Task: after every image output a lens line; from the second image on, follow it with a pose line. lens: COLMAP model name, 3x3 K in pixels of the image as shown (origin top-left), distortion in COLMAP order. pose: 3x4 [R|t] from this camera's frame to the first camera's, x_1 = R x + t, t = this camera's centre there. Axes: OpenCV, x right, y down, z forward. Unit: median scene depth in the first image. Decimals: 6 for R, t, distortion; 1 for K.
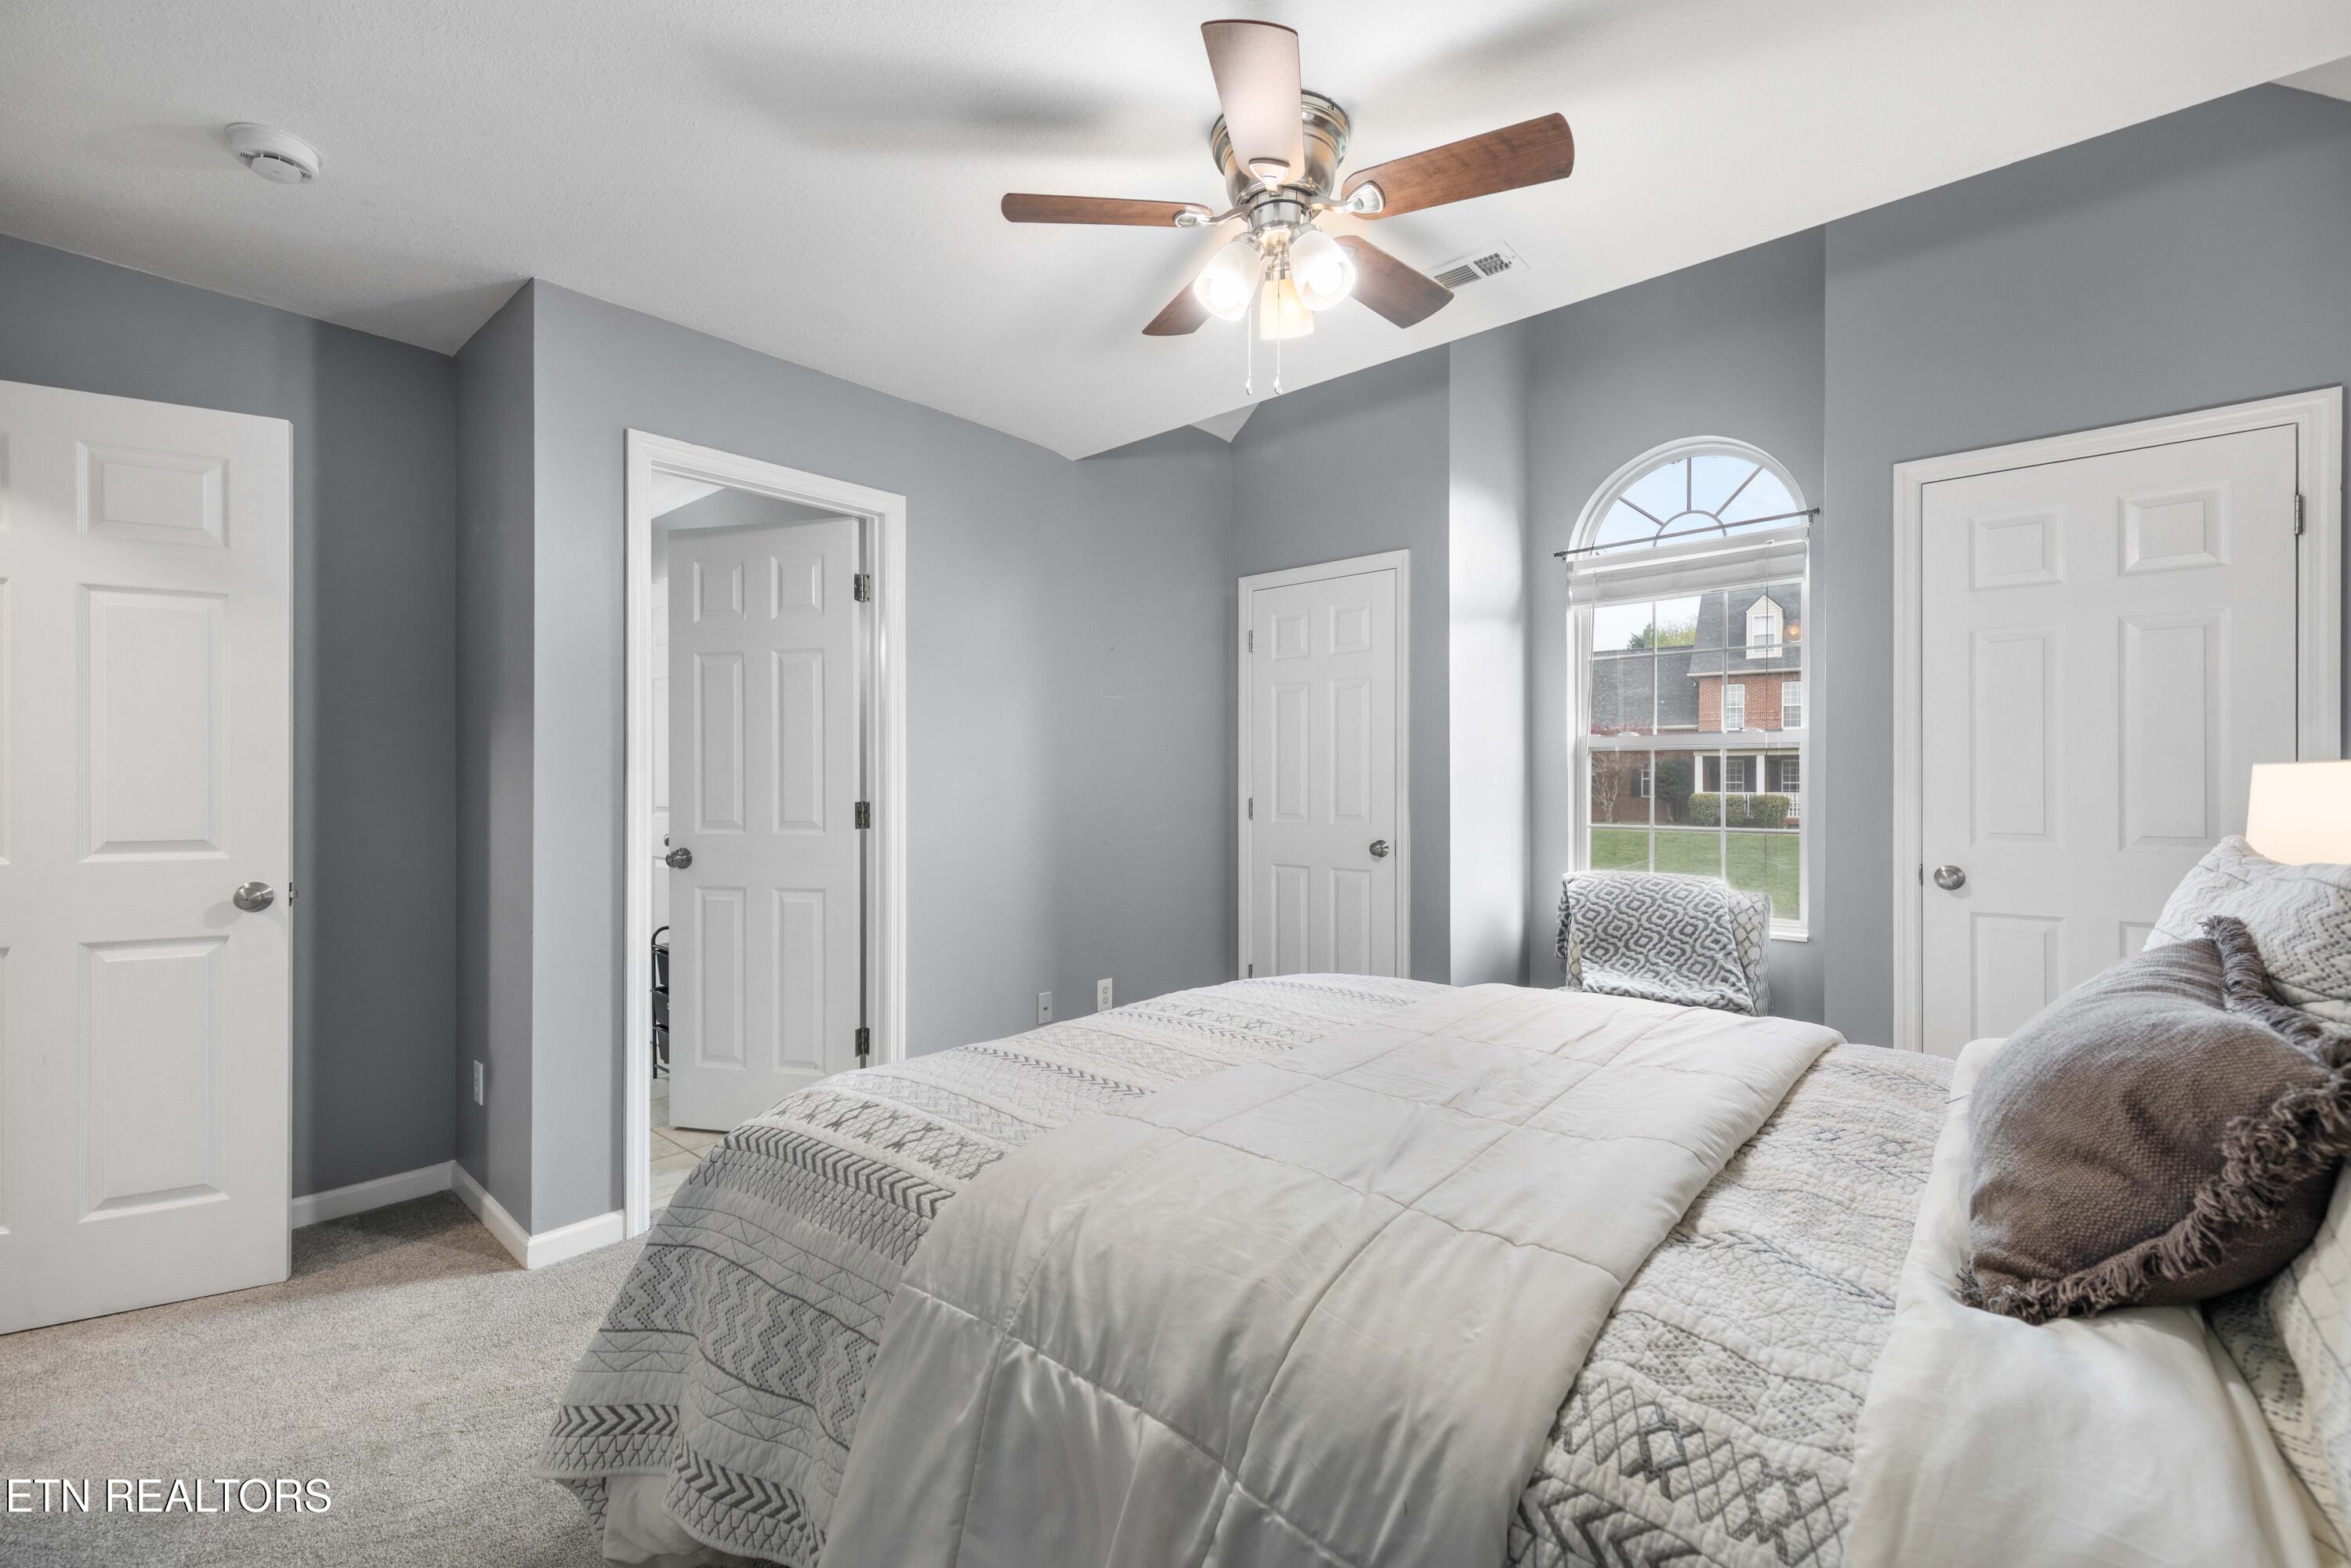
lens RADIAL K [[1001.0, 0, 1151.9], [0, 1001.0, 776.8], [0, 0, 1]] dist [-0.001648, -0.000122]
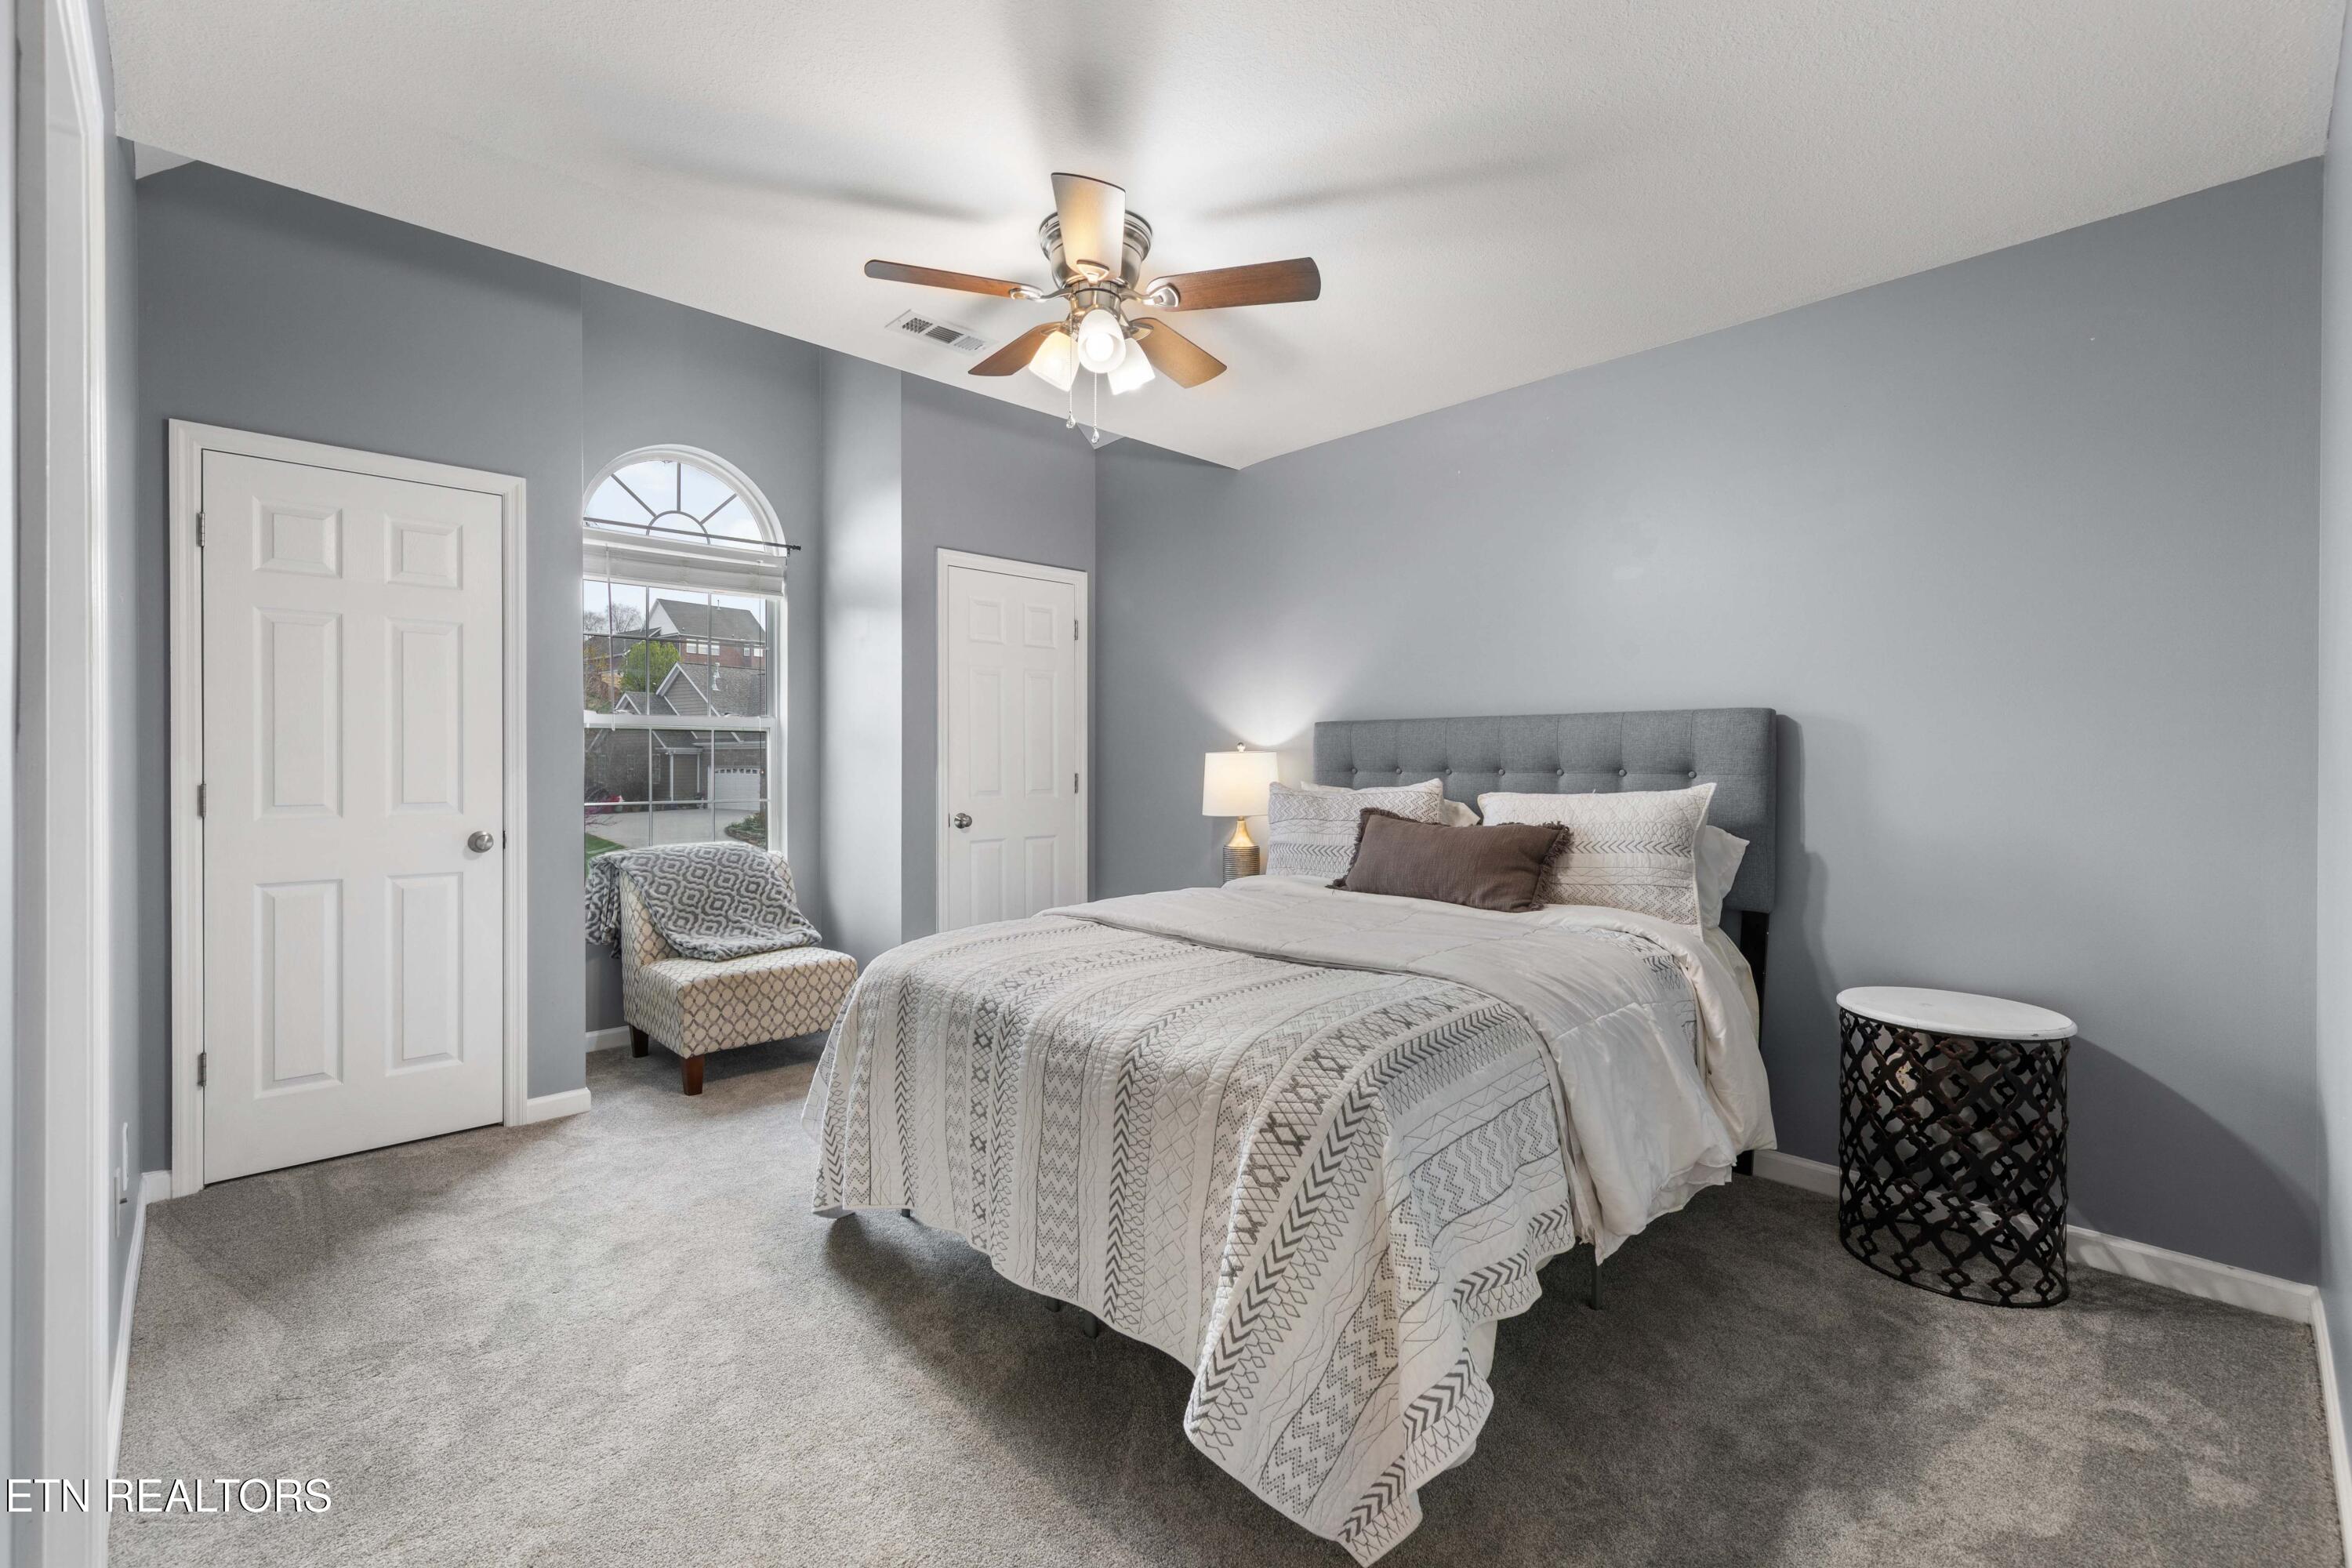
lens RADIAL K [[1001.5, 0, 1152.4], [0, 1001.5, 776.8], [0, 0, 1]] dist [-0.001648, -0.000122]
pose [[0.081920, -0.010050, 0.996588, -0.550684], [-0.004140, 0.999937, 0.010424, 0.010650], [-0.996630, -0.004980, 0.081874, 0.425484]]
